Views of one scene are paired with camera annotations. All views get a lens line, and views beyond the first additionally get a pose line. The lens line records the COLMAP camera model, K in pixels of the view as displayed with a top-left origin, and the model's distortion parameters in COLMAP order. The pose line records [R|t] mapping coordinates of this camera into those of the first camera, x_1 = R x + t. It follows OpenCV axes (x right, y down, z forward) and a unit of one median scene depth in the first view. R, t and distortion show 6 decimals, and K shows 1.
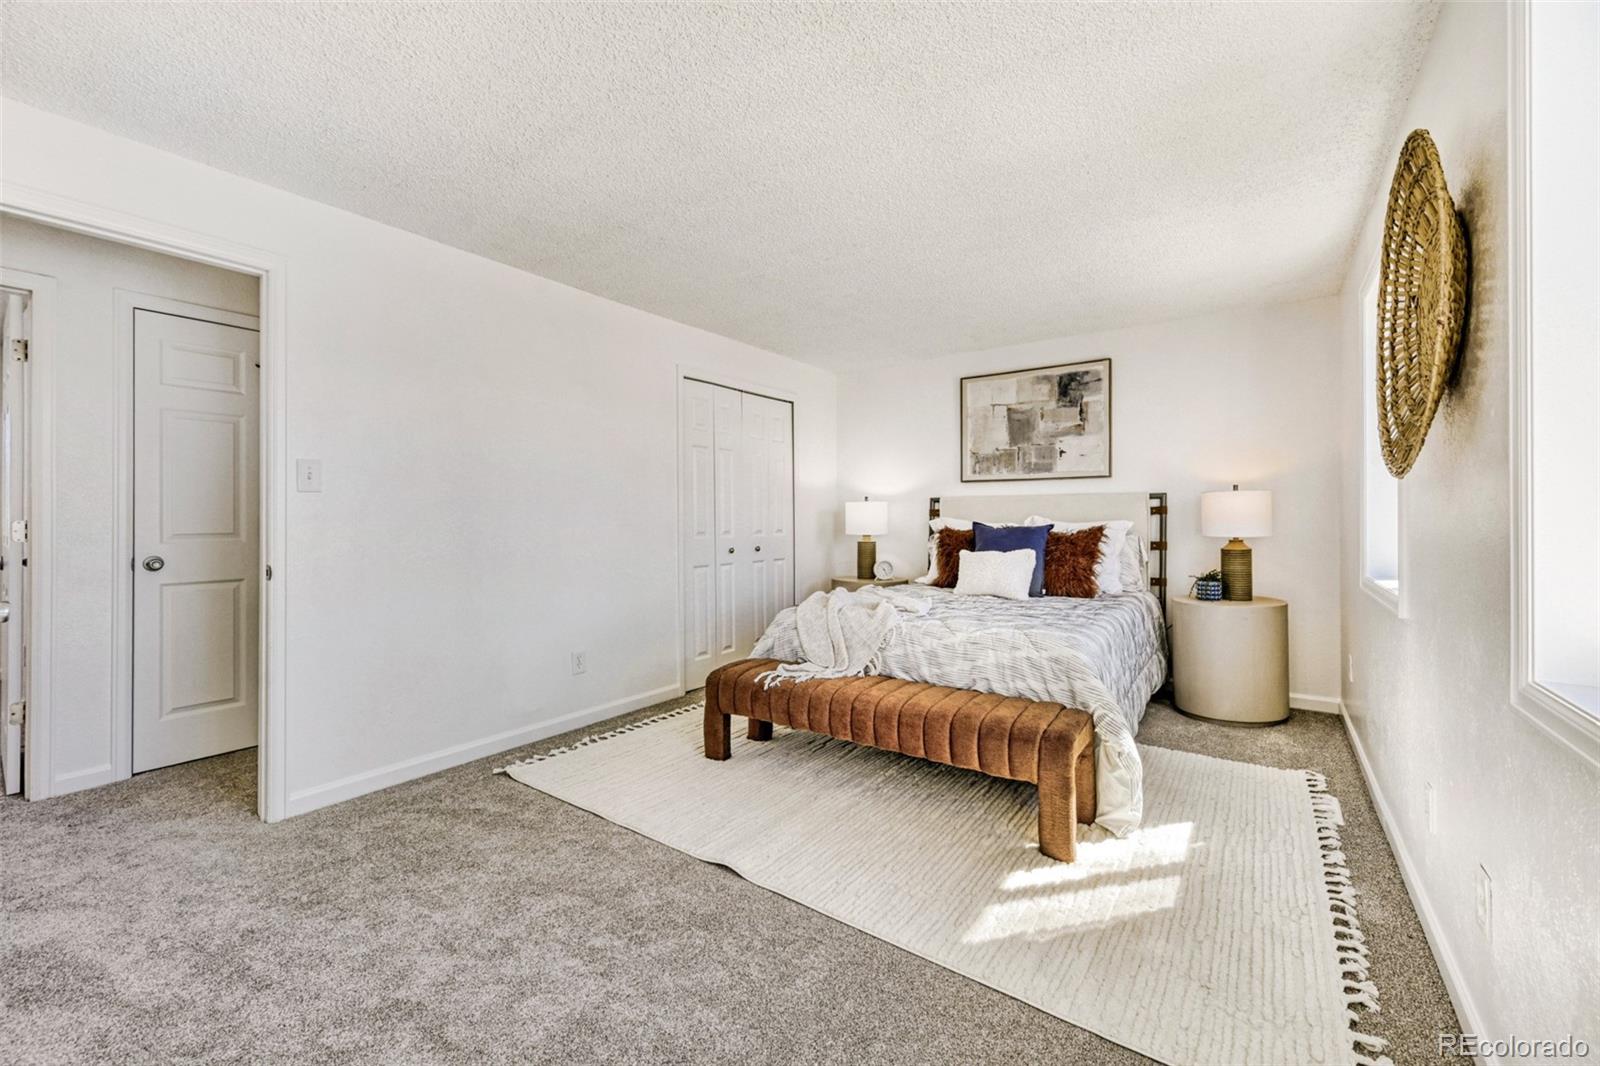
lens RADIAL K [[636.4, 0, 798.8], [0, 636.4, 526.1], [0, 0, 1]] dist [-0.001298, -0.000223]
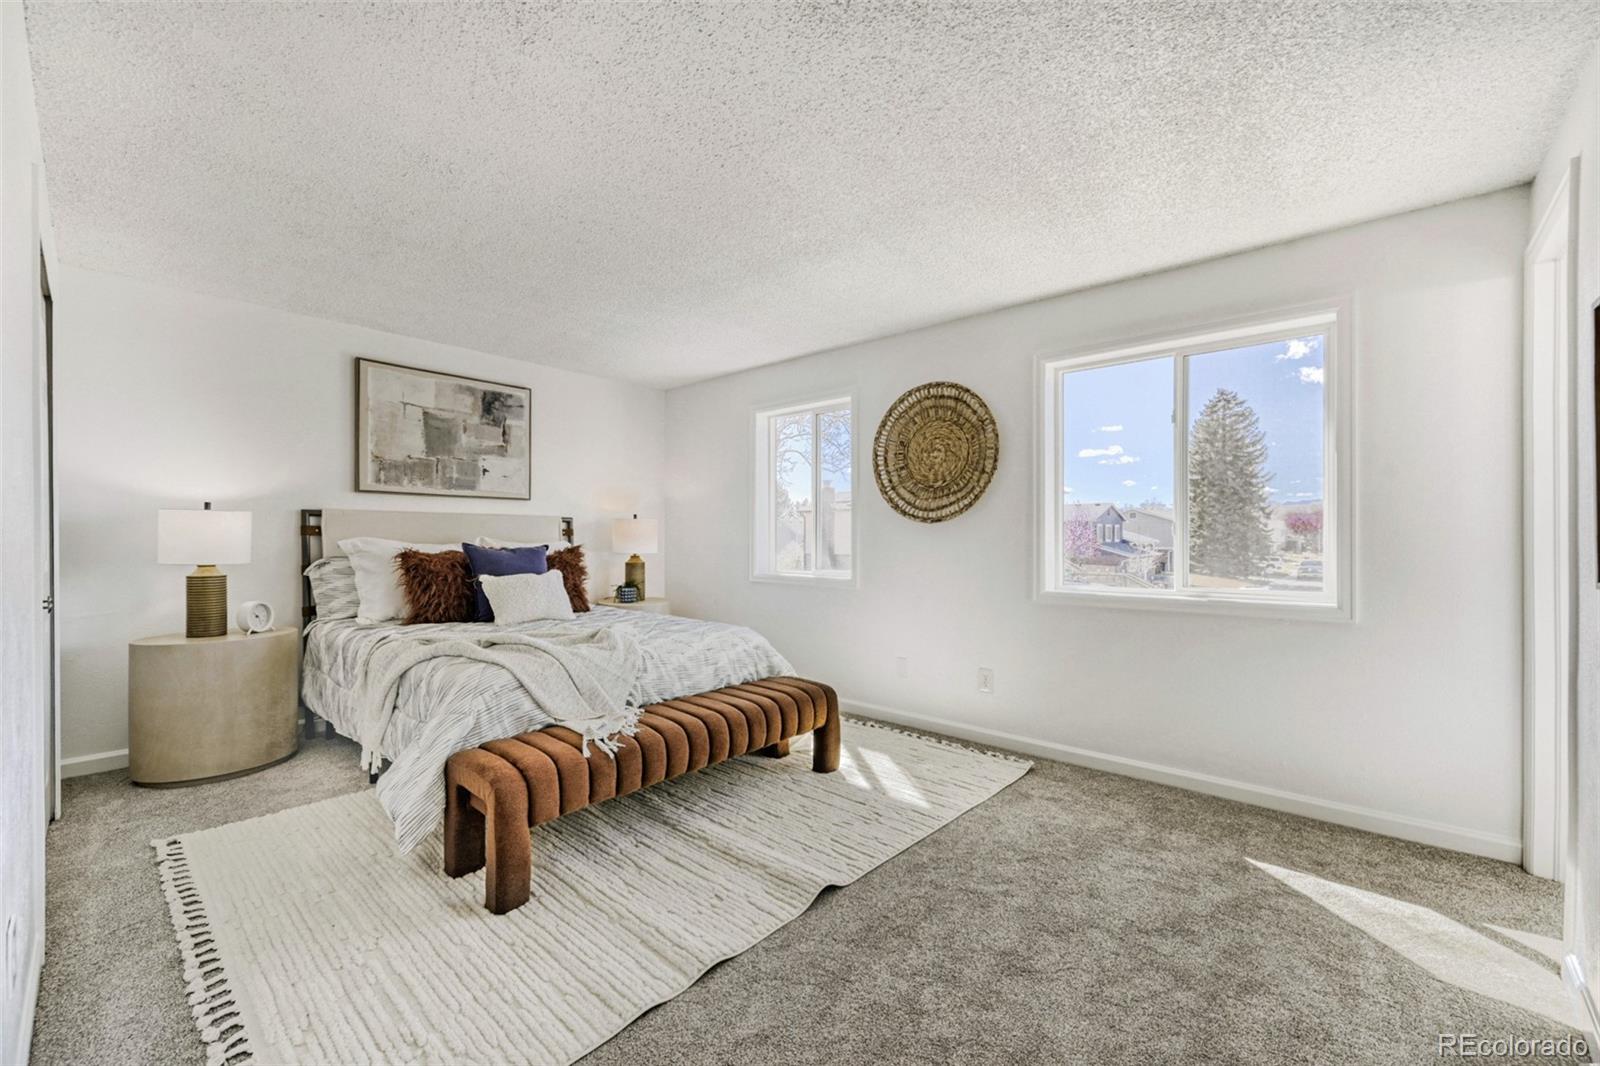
lens RADIAL K [[636.4, 0, 798.1], [0, 636.4, 537.0], [0, 0, 1]] dist [-0.001298, -0.000223]
pose [[0.106857, 0.008859, 0.994235, -0.492385], [0.009823, 0.999902, -0.009965, -0.001384], [-0.994226, 0.010831, 0.106760, 0.423611]]
